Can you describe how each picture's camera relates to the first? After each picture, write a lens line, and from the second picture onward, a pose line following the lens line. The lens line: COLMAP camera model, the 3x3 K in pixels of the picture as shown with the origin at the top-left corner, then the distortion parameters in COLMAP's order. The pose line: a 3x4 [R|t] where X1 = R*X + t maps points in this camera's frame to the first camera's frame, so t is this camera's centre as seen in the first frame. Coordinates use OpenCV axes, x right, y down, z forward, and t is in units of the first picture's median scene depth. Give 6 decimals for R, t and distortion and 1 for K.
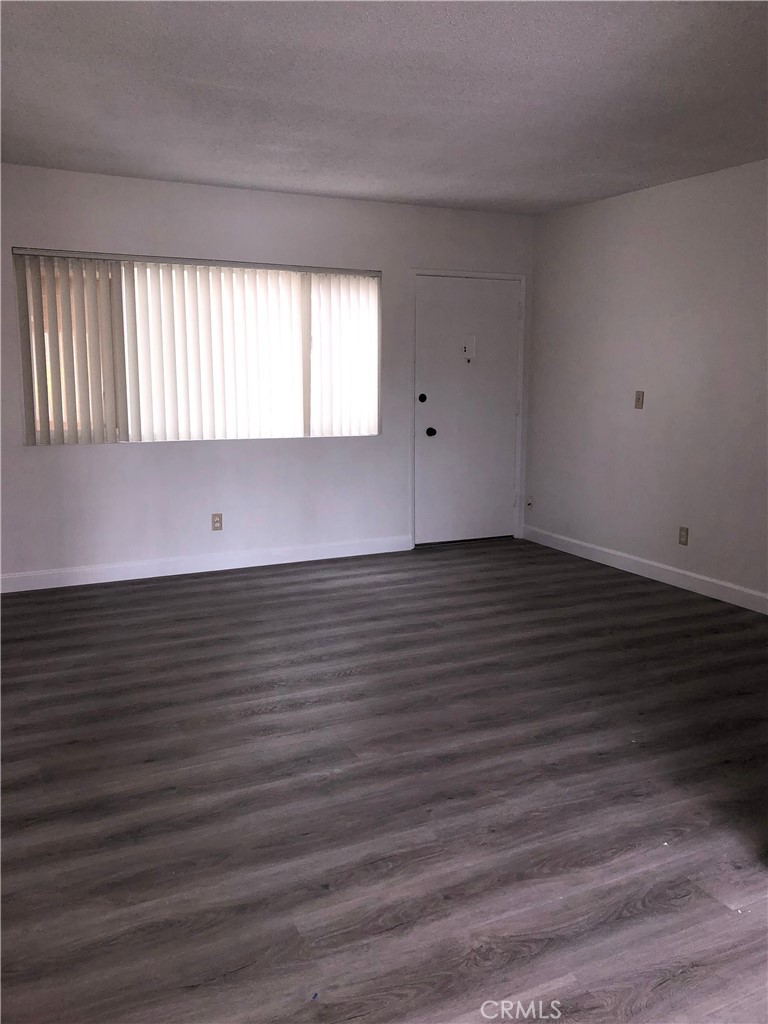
lens RADIAL K [[837.1, 0, 386.9], [0, 837.1, 509.6], [0, 0, 1]] dist [0.035971, -0.018436]
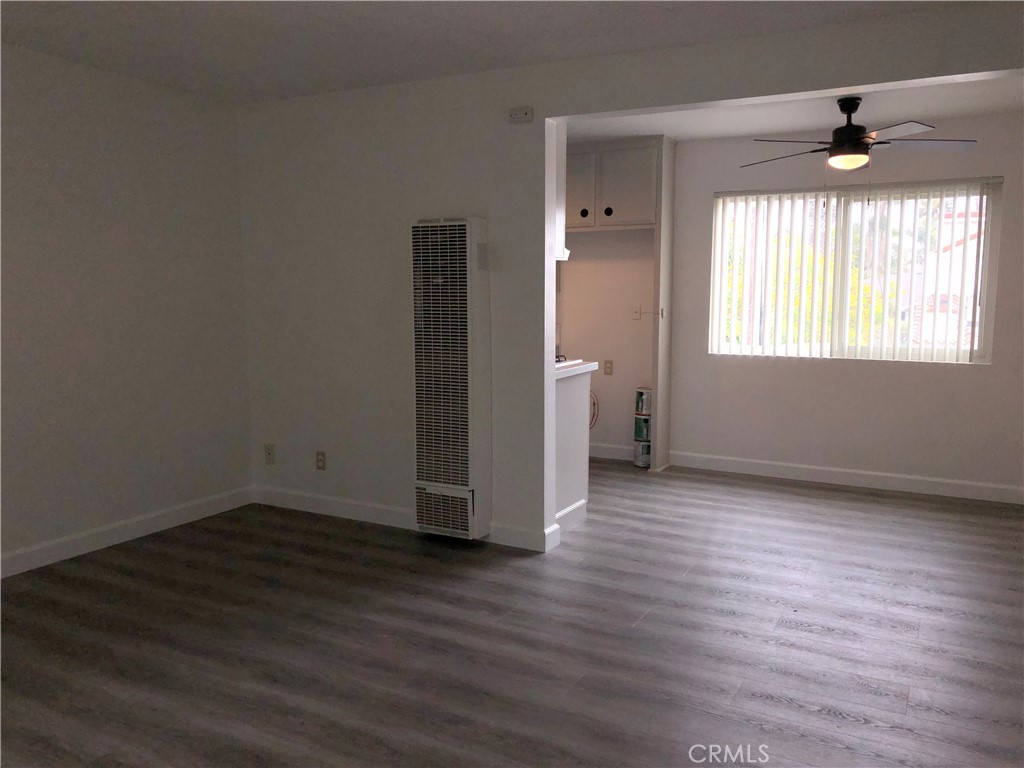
lens RADIAL K [[837.1, 0, 501.8], [0, 837.1, 376.1], [0, 0, 1]] dist [0.035971, -0.018436]
pose [[-0.576420, -0.085728, 0.812644, -0.403720], [0.129808, 0.972248, 0.194639, -0.138193], [-0.806777, 0.217682, -0.549295, 0.817567]]
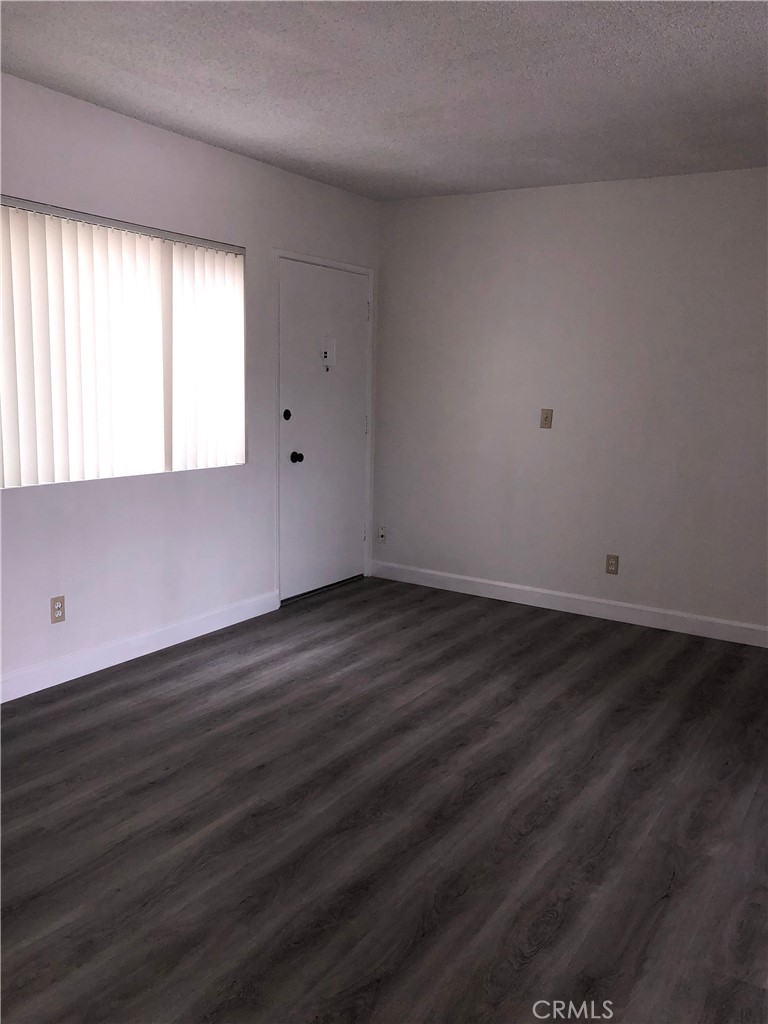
lens RADIAL K [[837.1, 0, 390.3], [0, 837.1, 508.7], [0, 0, 1]] dist [0.035971, -0.018436]
pose [[0.851473, -0.063142, 0.520583, -0.318516], [0.063289, 0.997842, 0.017514, -0.058490], [-0.520565, 0.018034, 0.853631, 0.307338]]
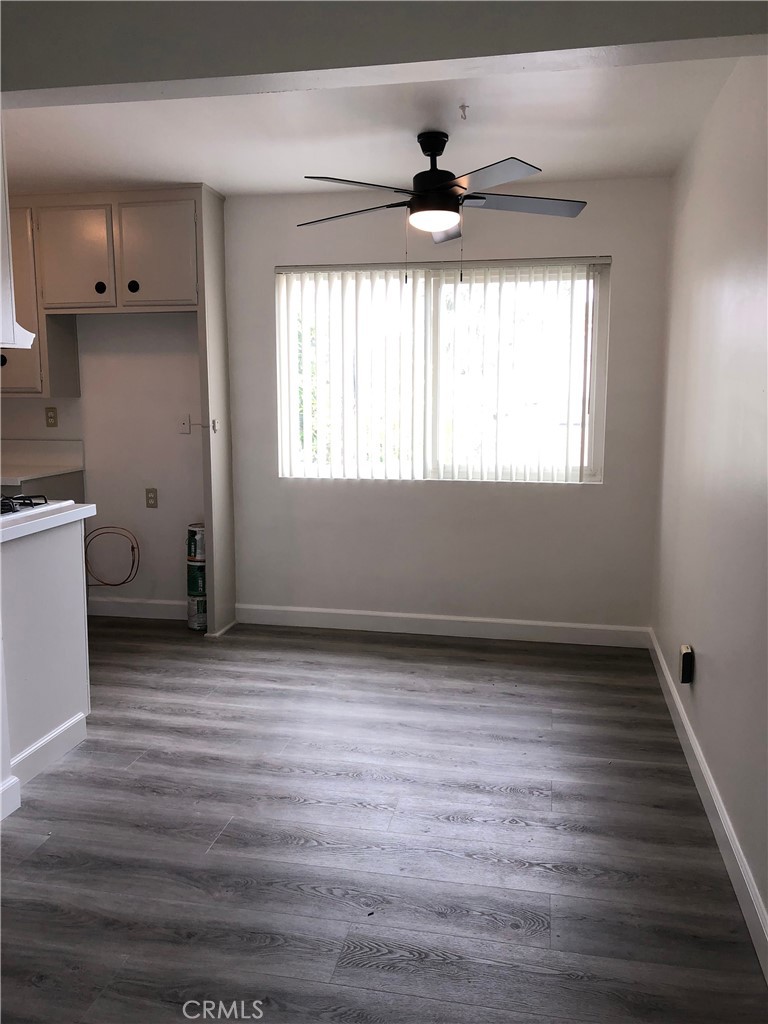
lens RADIAL K [[837.1, 0, 366.9], [0, 837.1, 498.2], [0, 0, 1]] dist [0.035971, -0.018436]
pose [[-0.786680, -0.075835, 0.612685, -0.254046], [0.100992, 0.963250, 0.248899, -0.098966], [-0.609044, 0.257680, -0.750111, 0.573128]]
